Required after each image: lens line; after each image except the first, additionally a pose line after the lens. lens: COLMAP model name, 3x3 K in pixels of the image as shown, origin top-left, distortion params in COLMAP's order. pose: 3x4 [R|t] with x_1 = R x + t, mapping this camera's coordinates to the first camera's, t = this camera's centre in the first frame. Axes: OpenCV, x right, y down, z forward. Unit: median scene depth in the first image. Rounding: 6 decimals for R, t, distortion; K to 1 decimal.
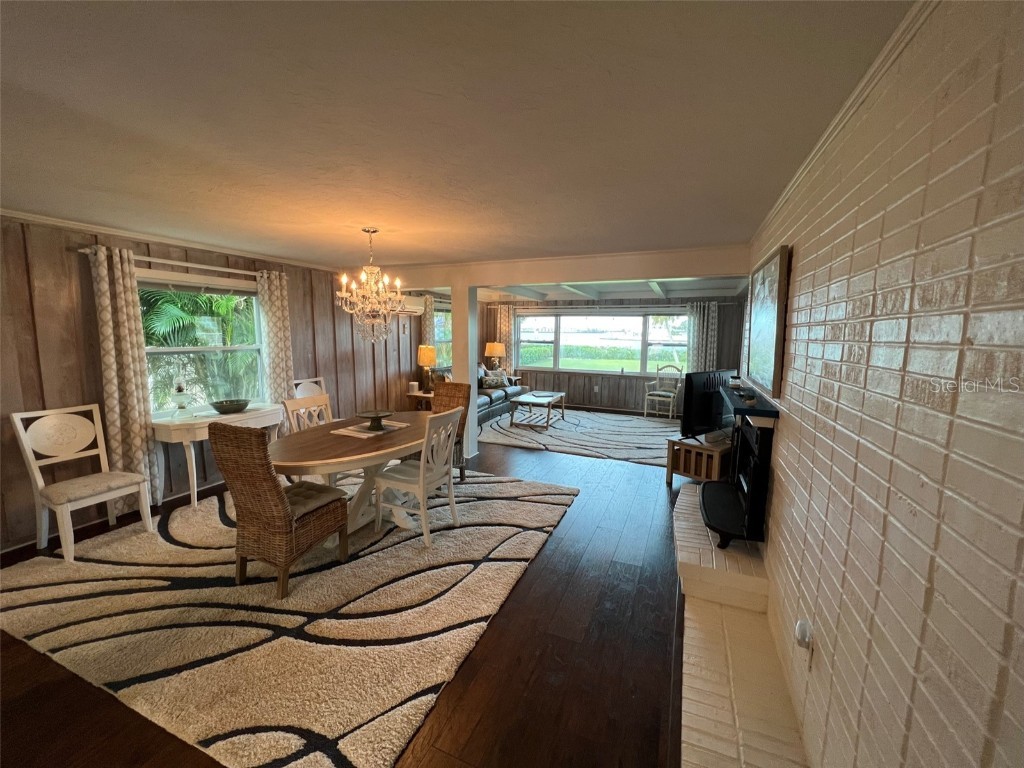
lens RADIAL K [[406.3, 0, 512.9], [0, 406.3, 383.3], [0, 0, 1]] dist [-0.008551, 0.001326]
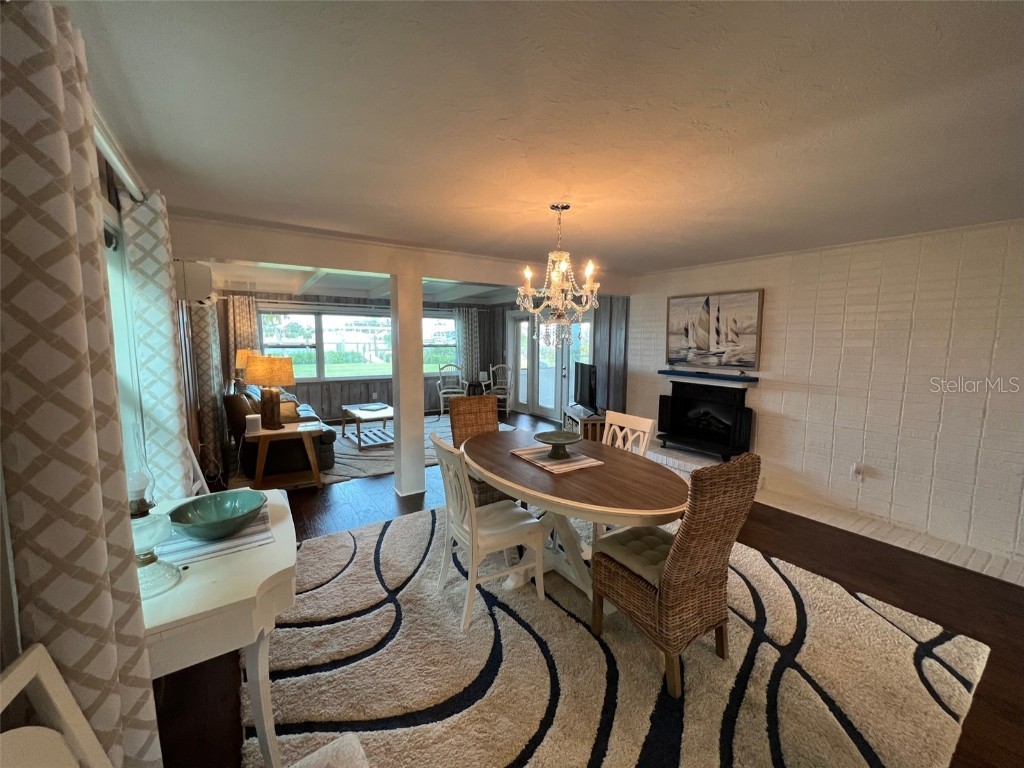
lens RADIAL K [[408.2, 0, 512.7], [0, 408.2, 380.1], [0, 0, 1]] dist [0.001601, -0.000265]
pose [[0.547562, -0.093771, 0.831494, -1.219282], [0.101808, 0.993784, 0.045030, -0.098166], [-0.830549, 0.059996, 0.553705, 0.720634]]
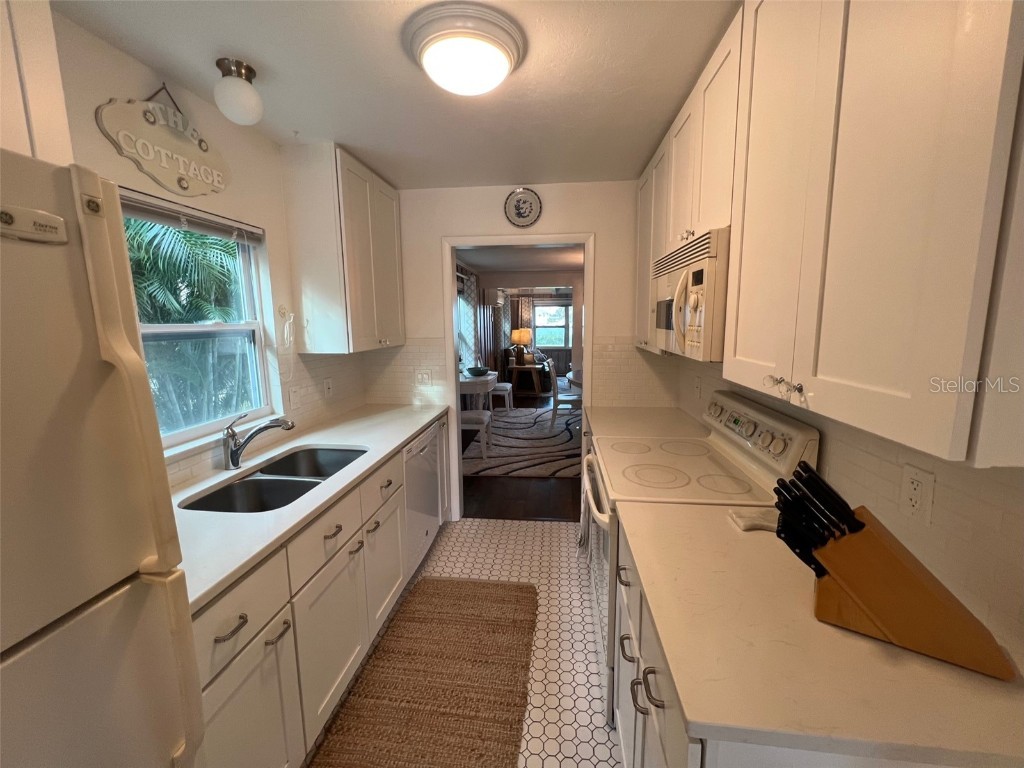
lens RADIAL K [[408.2, 0, 510.7], [0, 408.2, 382.9], [0, 0, 1]] dist [0.001601, -0.000265]
pose [[0.959289, -0.056749, 0.276665, -1.396190], [0.049293, 0.998211, 0.033836, 0.076631], [-0.278090, -0.018821, 0.960371, -0.617627]]
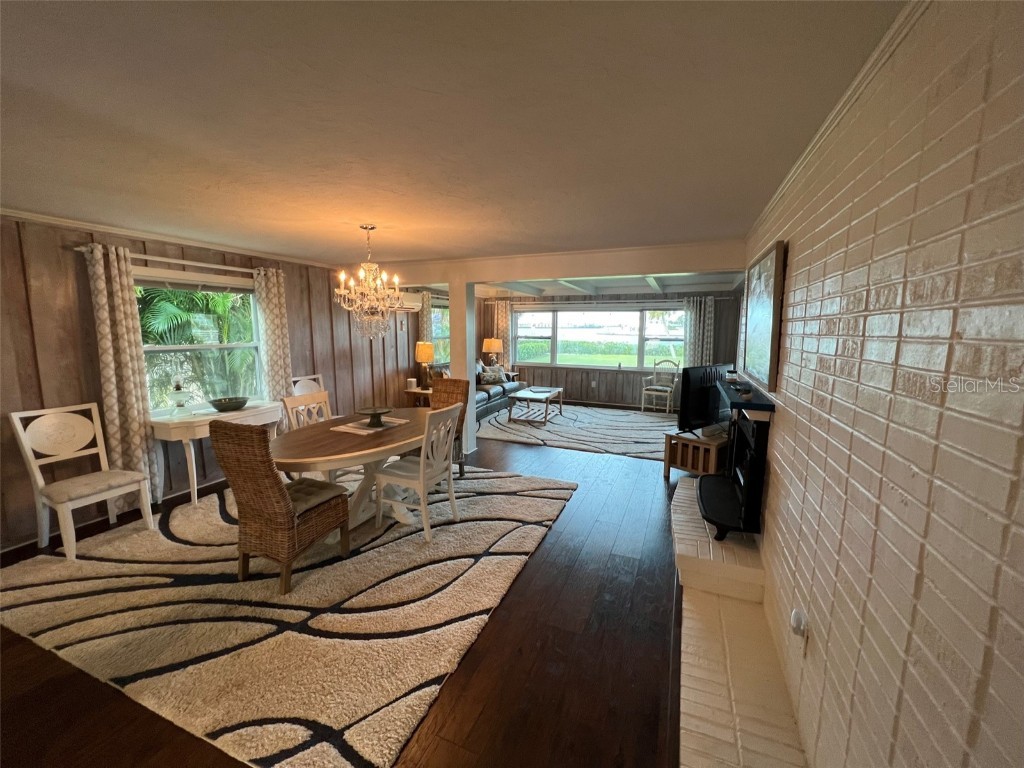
lens RADIAL K [[406.3, 0, 513.2], [0, 406.3, 383.5], [0, 0, 1]] dist [-0.008551, 0.001326]
pose [[0.999946, -0.006981, 0.007657, -0.004406], [0.006898, 0.999917, 0.010874, -0.000126], [-0.007732, -0.010821, 0.999912, -0.006742]]
